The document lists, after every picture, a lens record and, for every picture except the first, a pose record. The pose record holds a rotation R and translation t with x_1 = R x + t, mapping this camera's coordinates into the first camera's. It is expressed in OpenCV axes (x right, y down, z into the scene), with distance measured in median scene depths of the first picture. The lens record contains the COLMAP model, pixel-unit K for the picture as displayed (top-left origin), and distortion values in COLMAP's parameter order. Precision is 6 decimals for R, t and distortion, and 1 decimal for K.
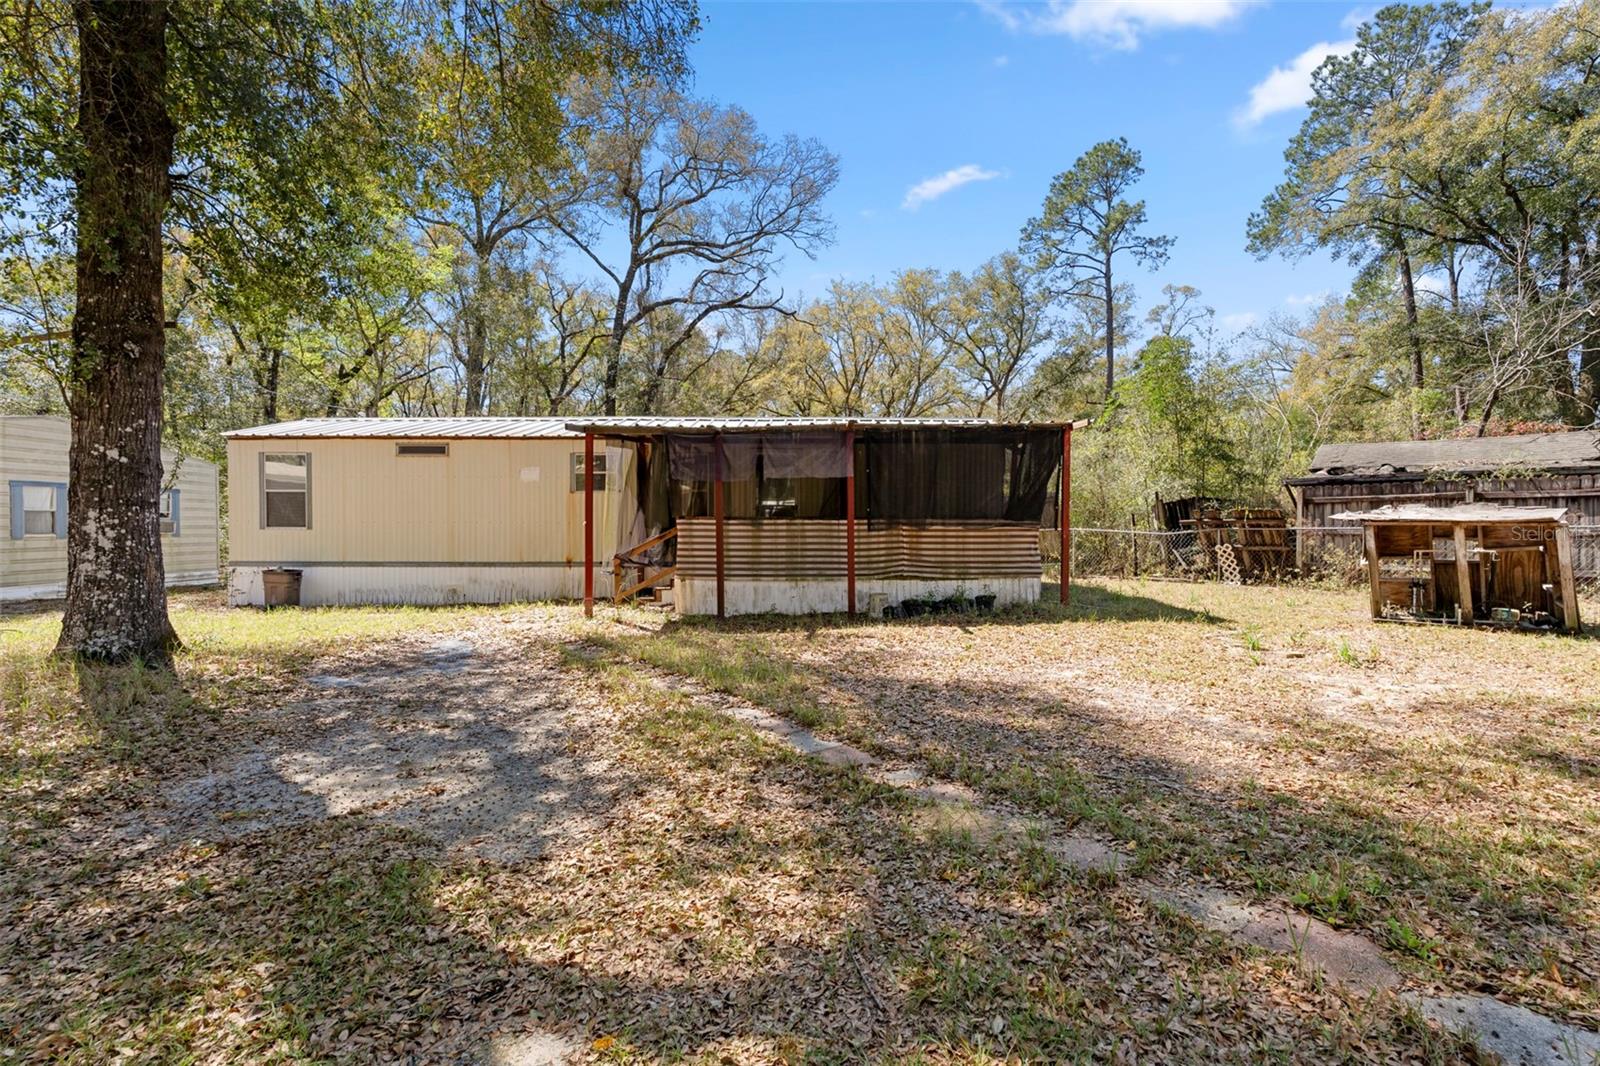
lens RADIAL K [[709.1, 0, 799.0], [0, 709.1, 531.9], [0, 0, 1]] dist [-0.005225, -0.000378]
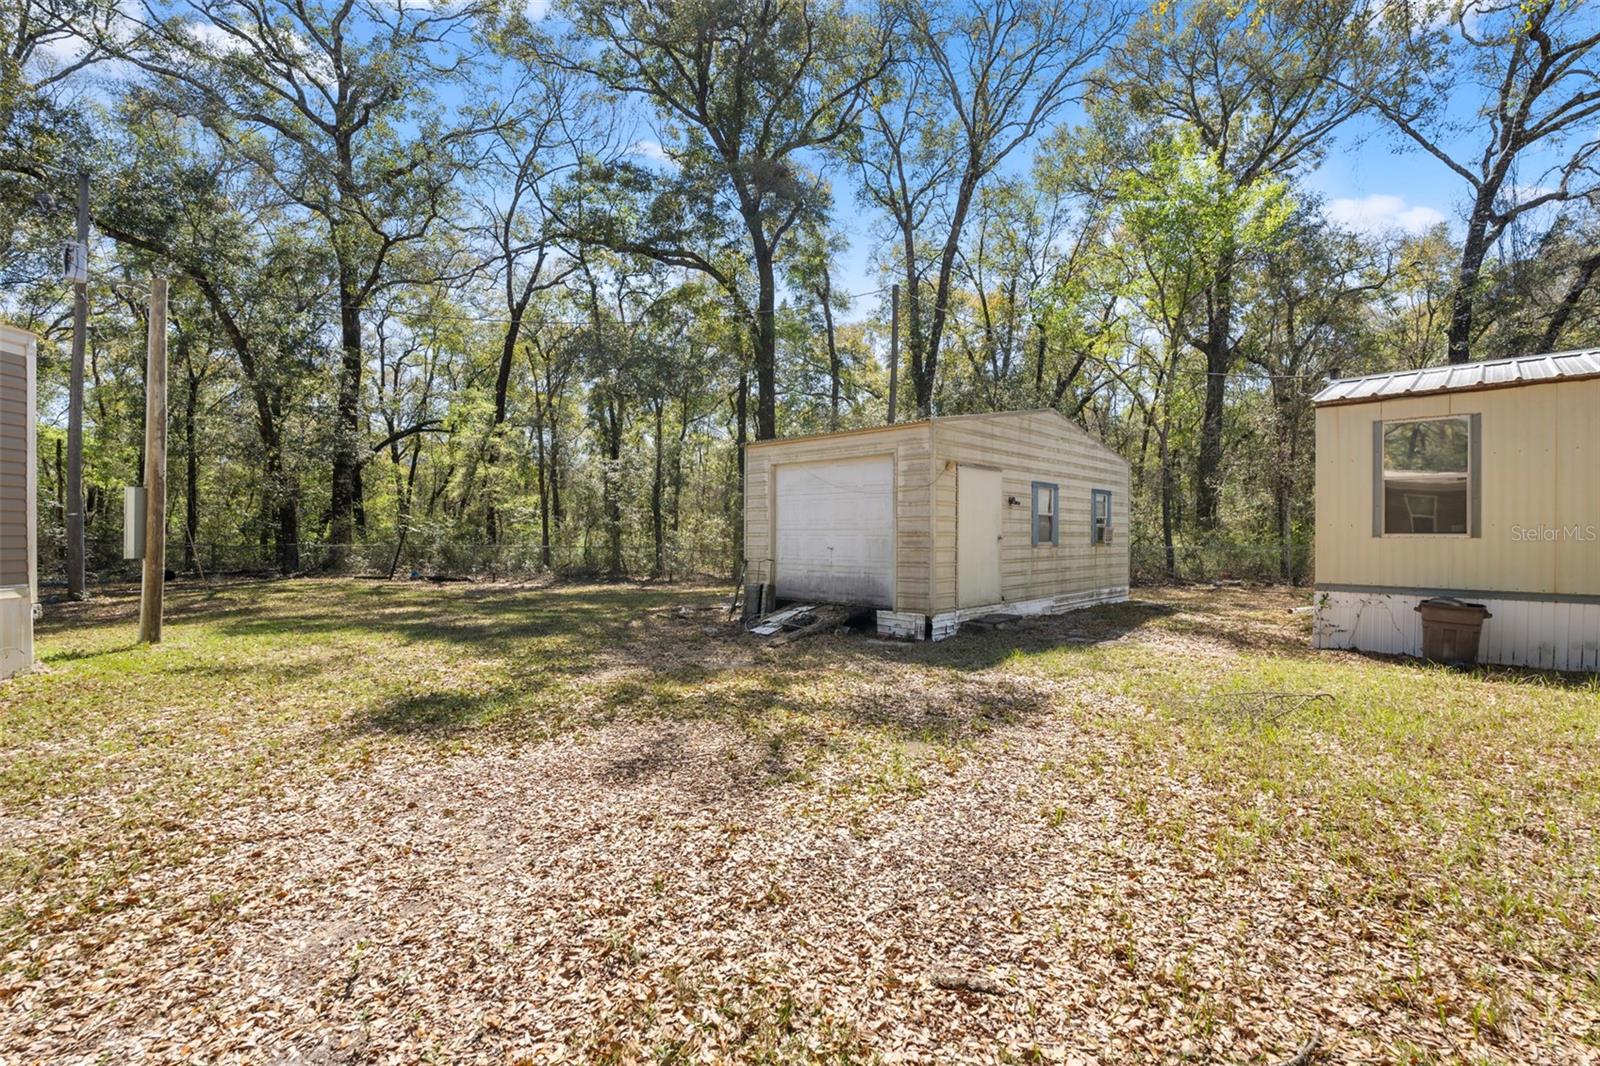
lens RADIAL K [[709.1, 0, 801.2], [0, 709.1, 541.6], [0, 0, 1]] dist [-0.005225, -0.000378]
pose [[0.688942, 0.010540, -0.724740, -0.651175], [-0.010997, 0.999931, 0.004089, 0.003620], [0.724733, 0.005153, 0.689010, 0.148395]]
